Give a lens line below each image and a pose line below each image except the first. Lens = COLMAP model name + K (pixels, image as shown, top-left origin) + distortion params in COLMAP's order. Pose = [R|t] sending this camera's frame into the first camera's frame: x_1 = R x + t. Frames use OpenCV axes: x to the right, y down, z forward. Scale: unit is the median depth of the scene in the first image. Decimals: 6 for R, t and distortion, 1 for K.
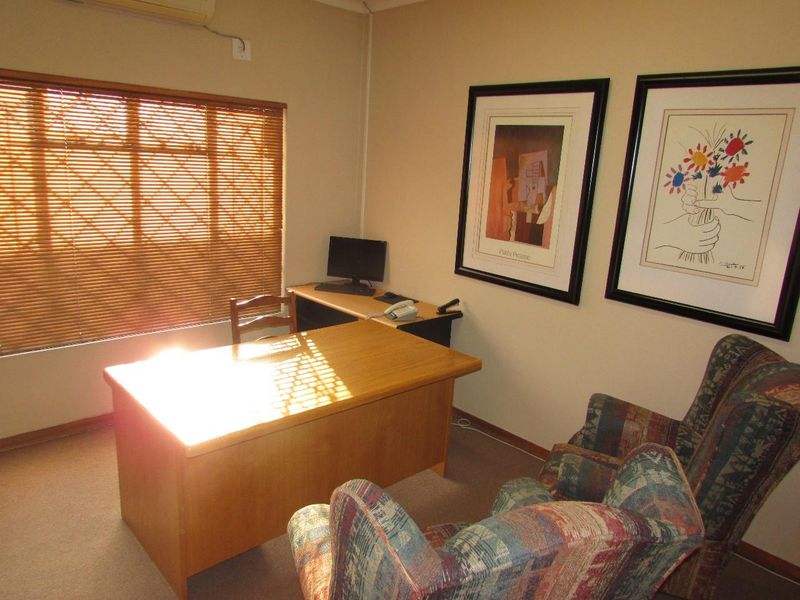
lens RADIAL K [[579.1, 0, 399.0], [0, 579.1, 304.7], [0, 0, 1]] dist [0.003585, 0.016922]
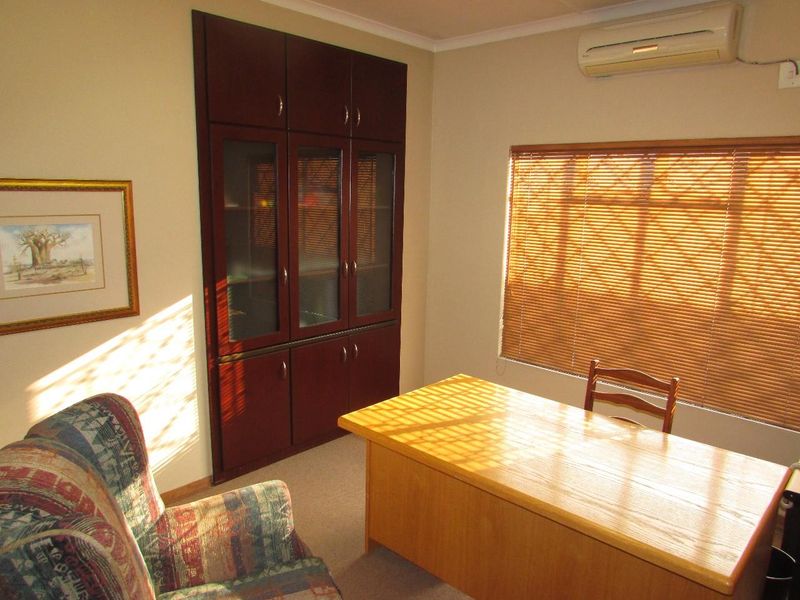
lens RADIAL K [[579.1, 0, 398.8], [0, 579.1, 297.0], [0, 0, 1]] dist [0.003585, 0.016922]
pose [[0.093851, 0.133547, -0.986589, 0.494764], [-0.272438, 0.956583, 0.103570, -0.100626], [0.957585, 0.259064, 0.126160, 0.498579]]
